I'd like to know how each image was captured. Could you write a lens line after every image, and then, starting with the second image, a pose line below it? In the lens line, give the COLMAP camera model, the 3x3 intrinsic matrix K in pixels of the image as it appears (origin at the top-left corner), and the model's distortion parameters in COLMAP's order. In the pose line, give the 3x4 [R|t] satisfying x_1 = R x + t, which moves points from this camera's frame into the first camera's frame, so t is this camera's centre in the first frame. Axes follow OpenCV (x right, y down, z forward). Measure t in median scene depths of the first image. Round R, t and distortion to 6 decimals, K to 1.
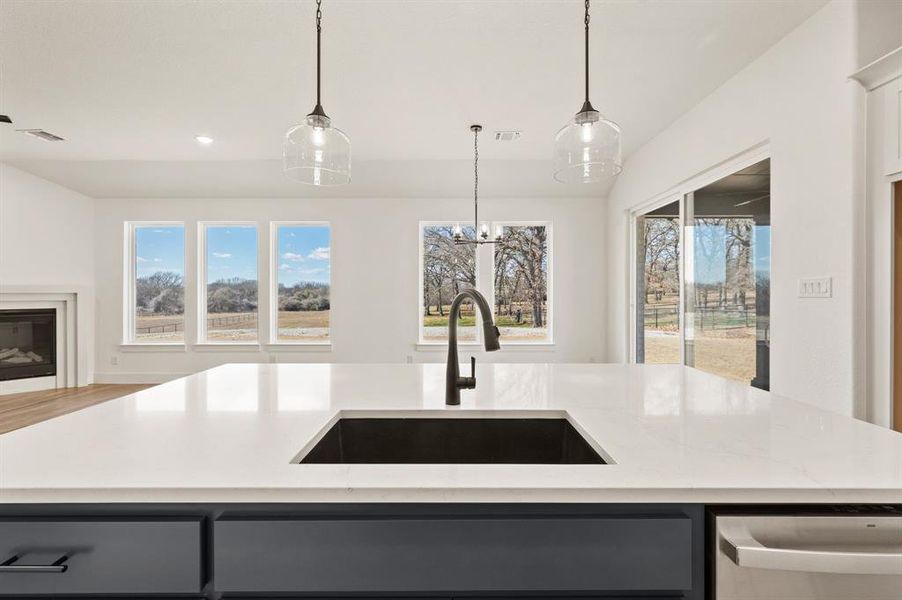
lens RADIAL K [[391.5, 0, 442.9], [0, 391.5, 299.4], [0, 0, 1]] dist [-0.016942, 0.000222]
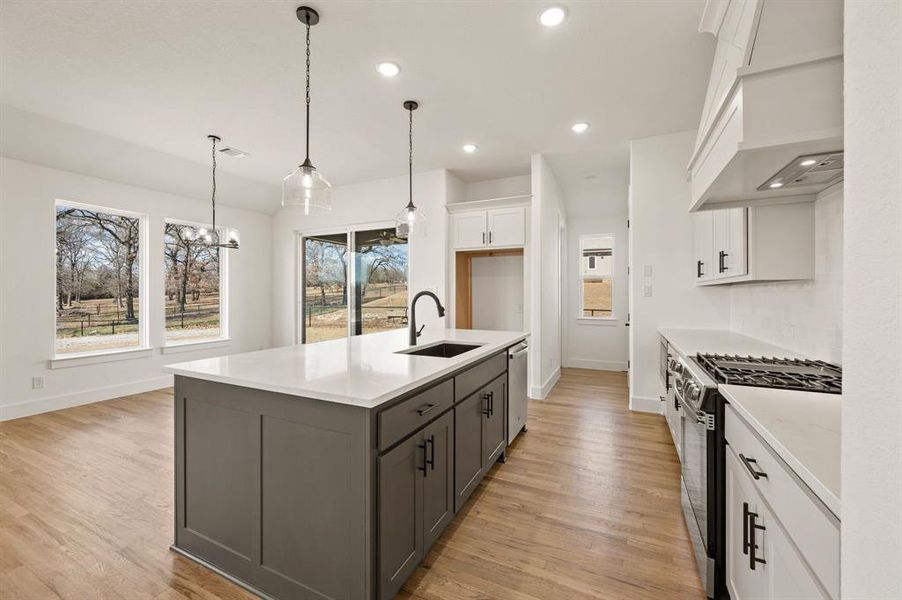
lens RADIAL K [[369.3, 0, 456.4], [0, 369.3, 294.8], [0, 0, 1]] dist [0.002290, 0.000109]
pose [[0.416326, -0.000413, 0.909215, -0.585570], [0.011717, 0.999919, -0.004911, 0.001243], [-0.909140, 0.012698, 0.416297, -0.022050]]
